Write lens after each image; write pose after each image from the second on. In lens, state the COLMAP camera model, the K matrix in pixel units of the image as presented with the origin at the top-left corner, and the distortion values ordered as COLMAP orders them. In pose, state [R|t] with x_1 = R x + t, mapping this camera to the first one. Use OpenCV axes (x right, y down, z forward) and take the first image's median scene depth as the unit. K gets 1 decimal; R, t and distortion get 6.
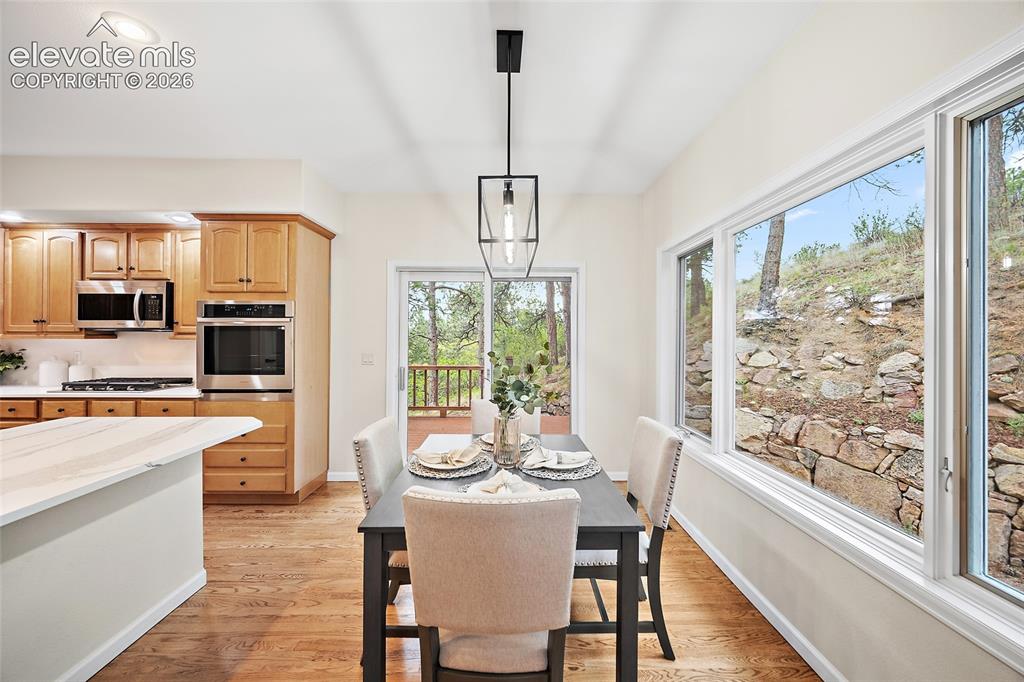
lens RADIAL K [[405.9, 0, 510.9], [0, 405.9, 338.4], [0, 0, 1]] dist [-0.000511, -0.000918]
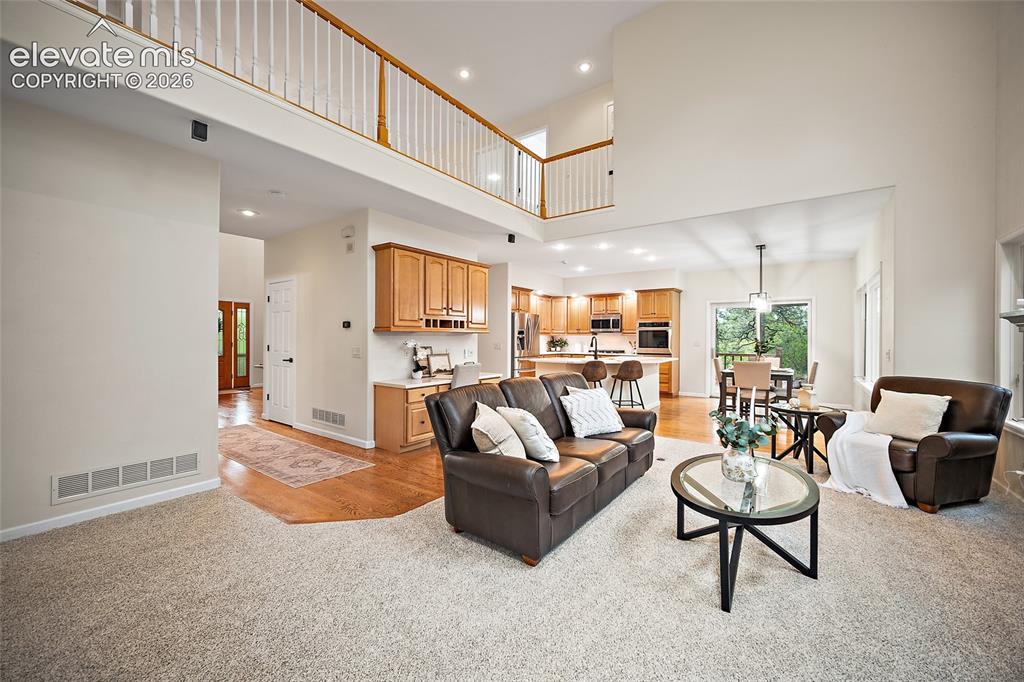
lens RADIAL K [[405.9, 0, 505.9], [0, 405.9, 340.4], [0, 0, 1]] dist [-0.000511, -0.000918]
pose [[0.799999, 0.001953, -0.599998, 0.183683], [-0.001738, 0.999998, 0.000937, 0.035401], [0.599998, 0.000293, 0.800001, -1.683885]]
